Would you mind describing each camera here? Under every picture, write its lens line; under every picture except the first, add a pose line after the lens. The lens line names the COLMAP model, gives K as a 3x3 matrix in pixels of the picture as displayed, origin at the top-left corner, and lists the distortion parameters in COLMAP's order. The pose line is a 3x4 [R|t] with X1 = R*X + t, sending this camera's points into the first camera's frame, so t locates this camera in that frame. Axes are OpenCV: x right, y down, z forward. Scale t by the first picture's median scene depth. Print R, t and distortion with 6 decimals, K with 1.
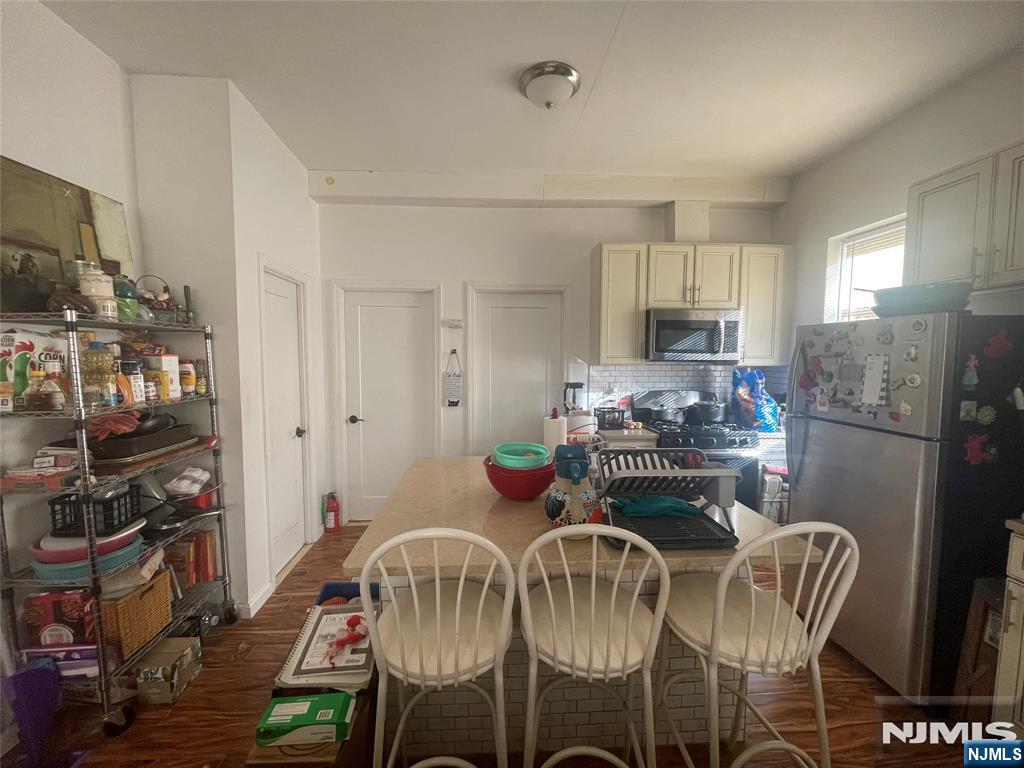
lens RADIAL K [[414.7, 0, 514.2], [0, 414.7, 386.6], [0, 0, 1]] dist [-0.002528, 0.000173]
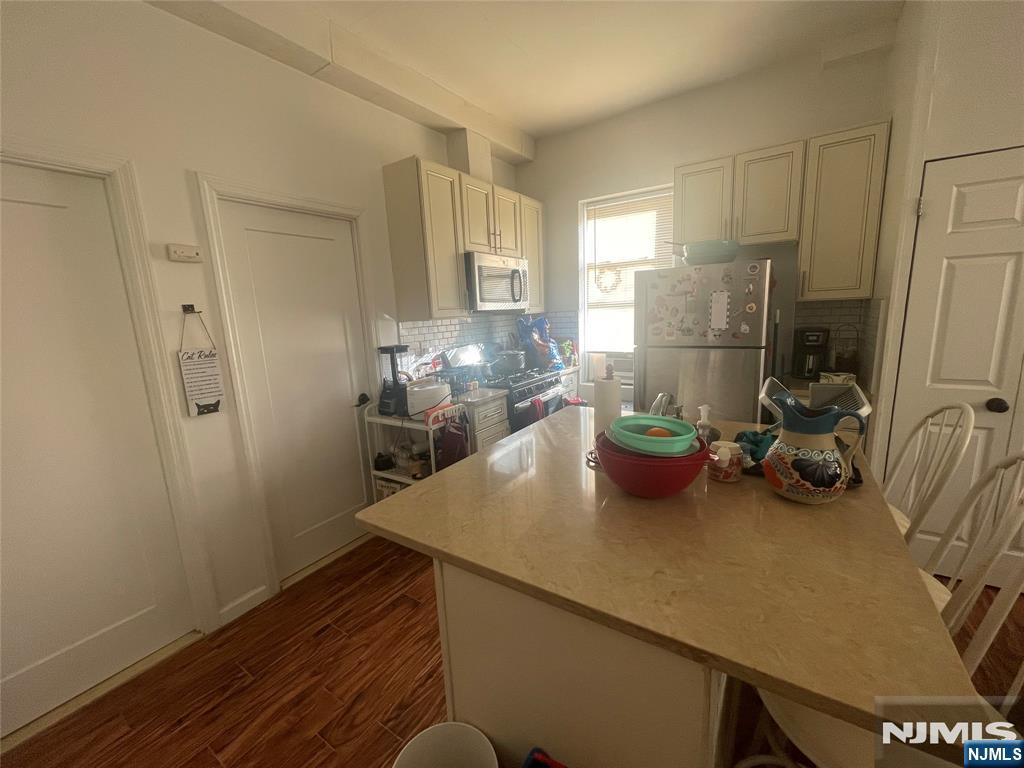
lens RADIAL K [[414.7, 0, 513.4], [0, 414.7, 385.2], [0, 0, 1]] dist [-0.002528, 0.000173]
pose [[0.598241, -0.173454, 0.782318, -0.327311], [0.110000, 0.984825, 0.134237, -0.016368], [-0.793731, 0.005749, 0.608242, 0.375040]]
